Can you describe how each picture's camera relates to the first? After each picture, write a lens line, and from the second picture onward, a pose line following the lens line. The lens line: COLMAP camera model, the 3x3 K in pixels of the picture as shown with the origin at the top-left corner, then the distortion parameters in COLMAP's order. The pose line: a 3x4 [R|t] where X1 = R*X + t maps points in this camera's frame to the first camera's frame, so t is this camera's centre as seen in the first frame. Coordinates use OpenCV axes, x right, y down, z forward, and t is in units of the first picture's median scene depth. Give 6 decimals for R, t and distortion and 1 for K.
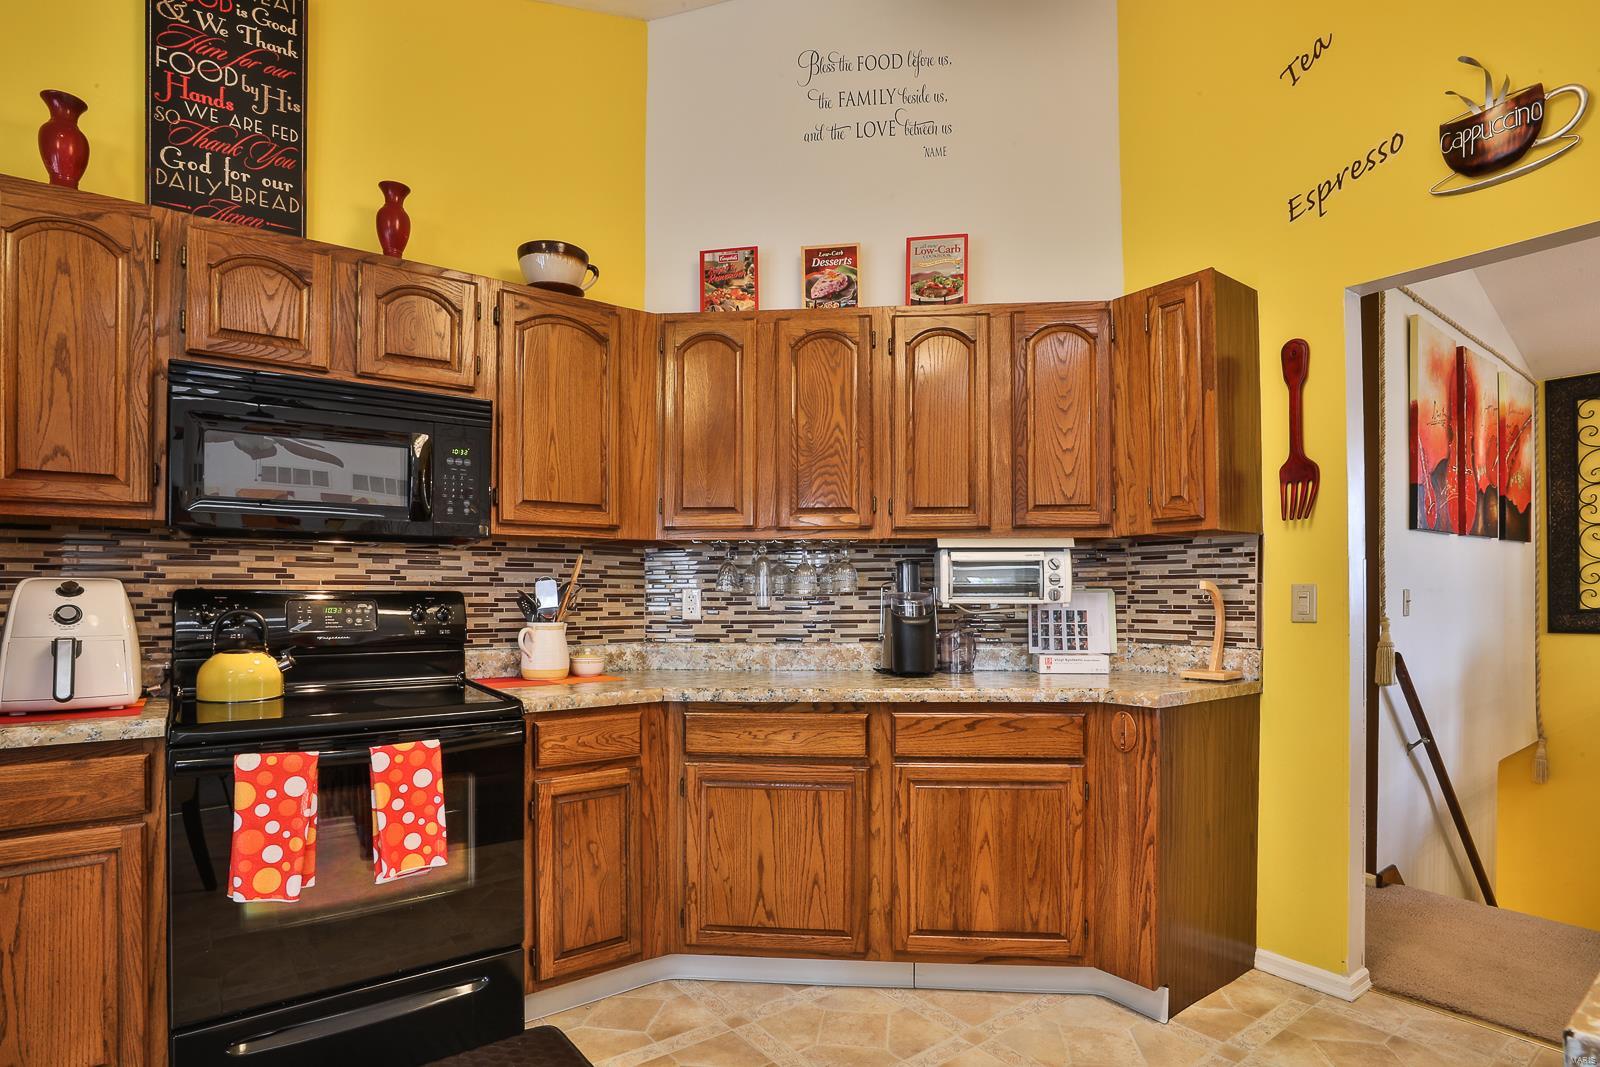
lens RADIAL K [[806.8, 0, 835.2], [0, 806.8, 591.3], [0, 0, 1]] dist [-0.041217, 0.011020]
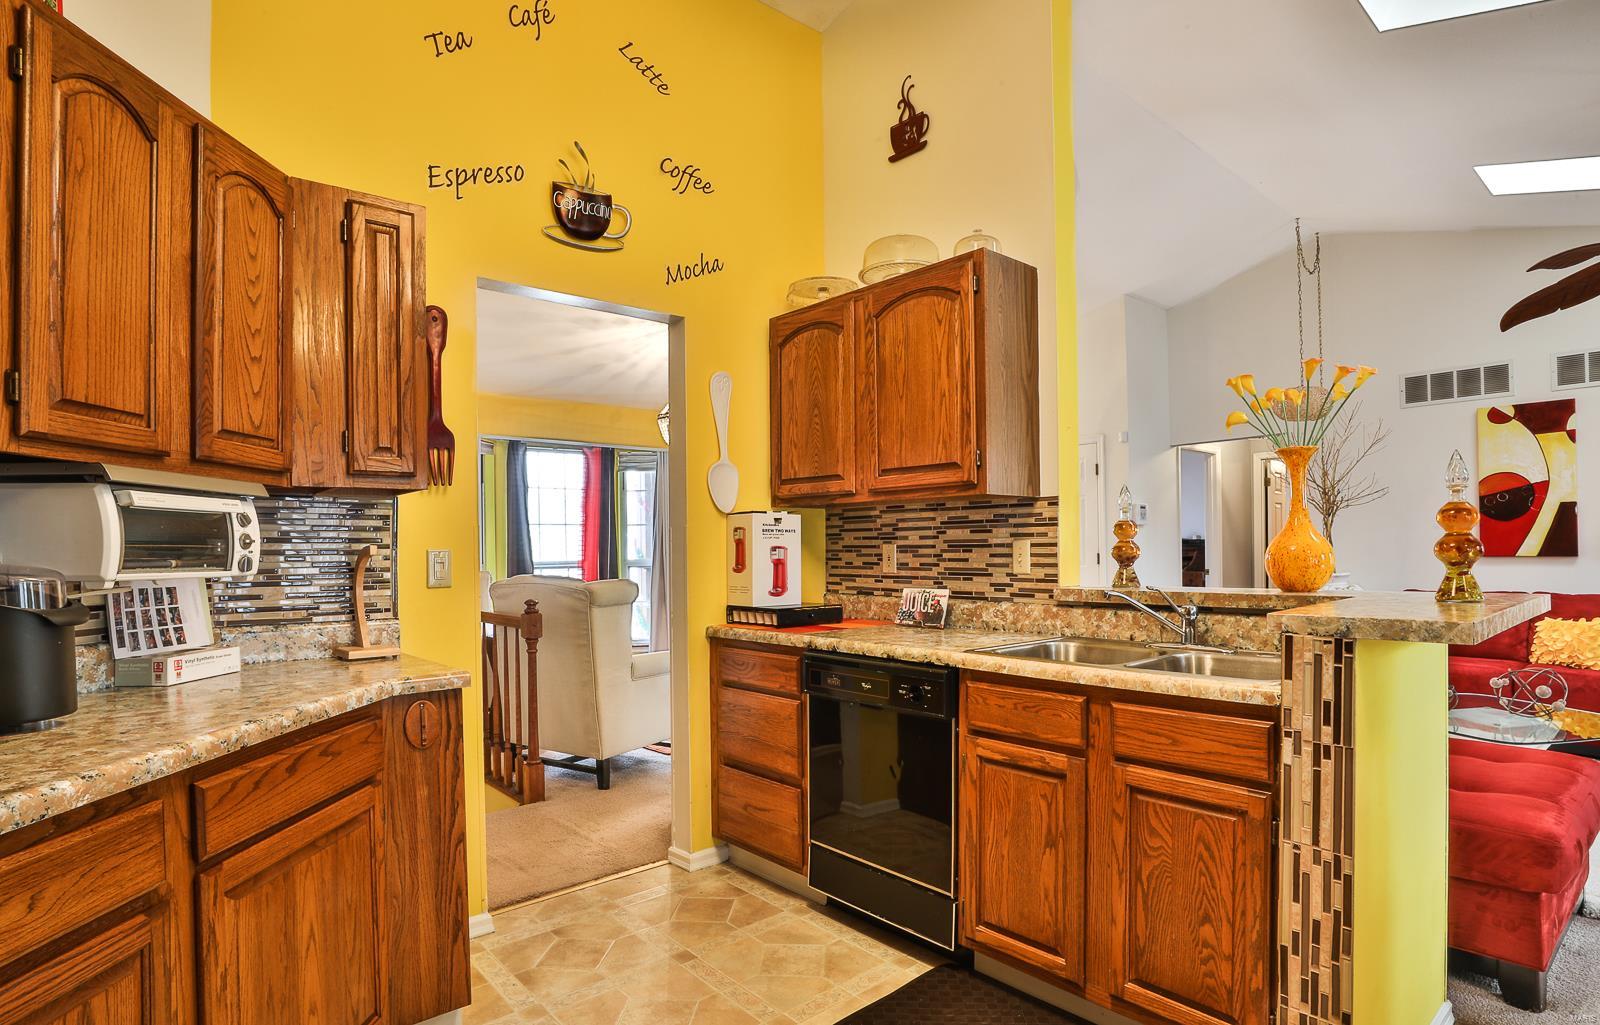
lens RADIAL K [[837.0, 0, 750.8], [0, 837.0, 545.9], [0, 0, 1]] dist [-0.042838, 0.012218]
pose [[-0.011879, 0.009327, 0.999886, -0.432476], [0.009271, 0.999915, -0.009217, -0.000282], [-0.999886, 0.009160, -0.011964, 0.561505]]
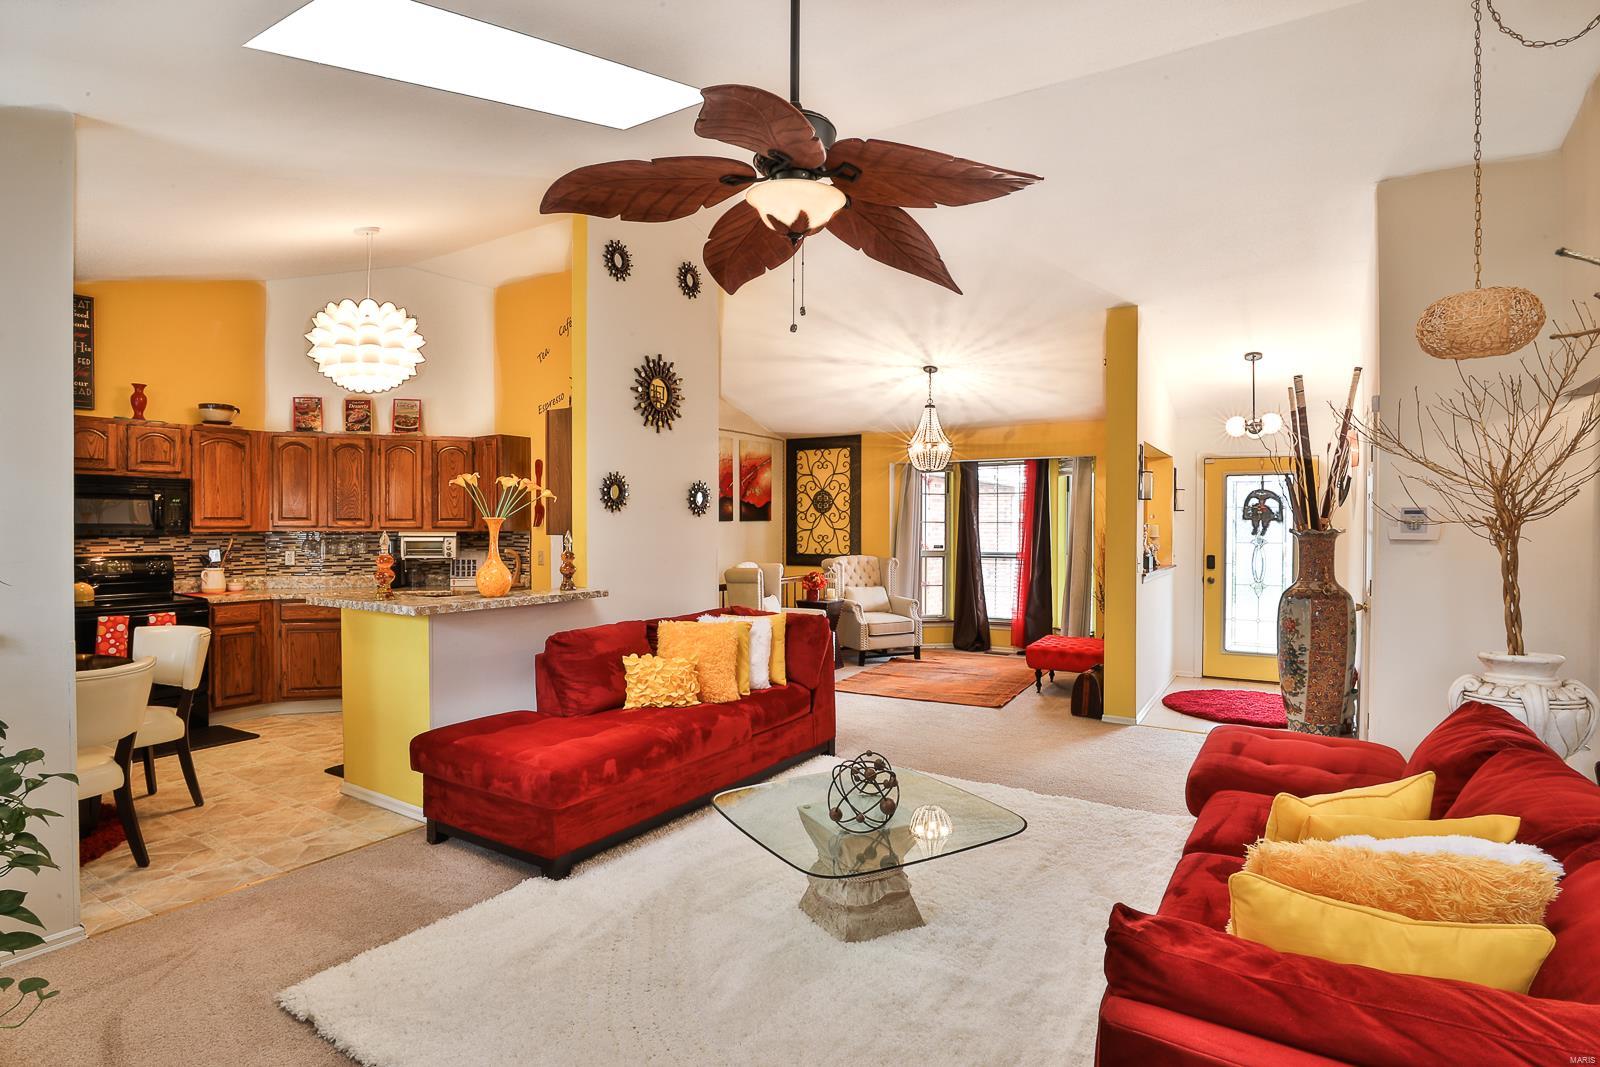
lens RADIAL K [[792.1, 0, 800.0], [0, 792.1, 533.5], [0, 0, 1]] dist [-0.044171, 0.013779]
pose [[0.942611, 0.001017, 0.333890, 0.477364], [-0.006154, 0.999878, 0.014327, -0.101774], [-0.333835, -0.015559, 0.942503, -1.646928]]
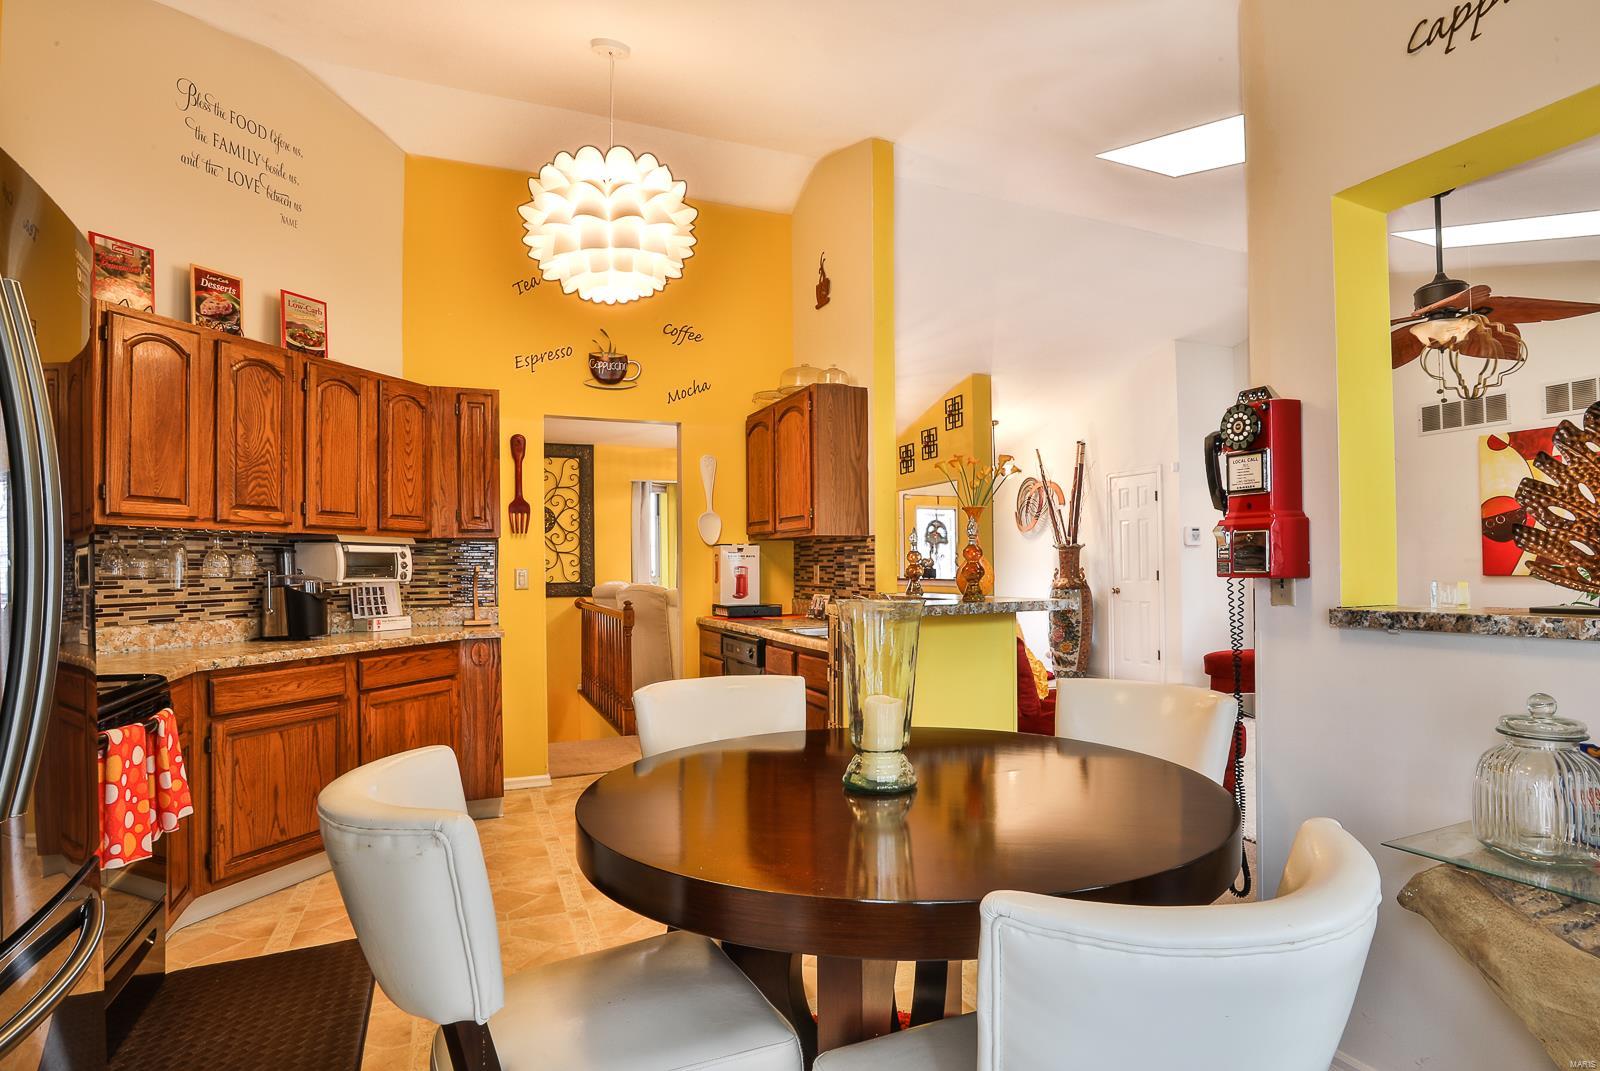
lens RADIAL K [[850.0, 0, 801.8], [0, 850.0, 557.7], [0, 0, 1]] dist [-0.033844, 0.000471]
pose [[0.263198, 0.012236, 0.964664, -1.025019], [0.006232, 0.999877, -0.014383, -0.001986], [-0.964722, 0.009798, 0.263090, -0.125277]]
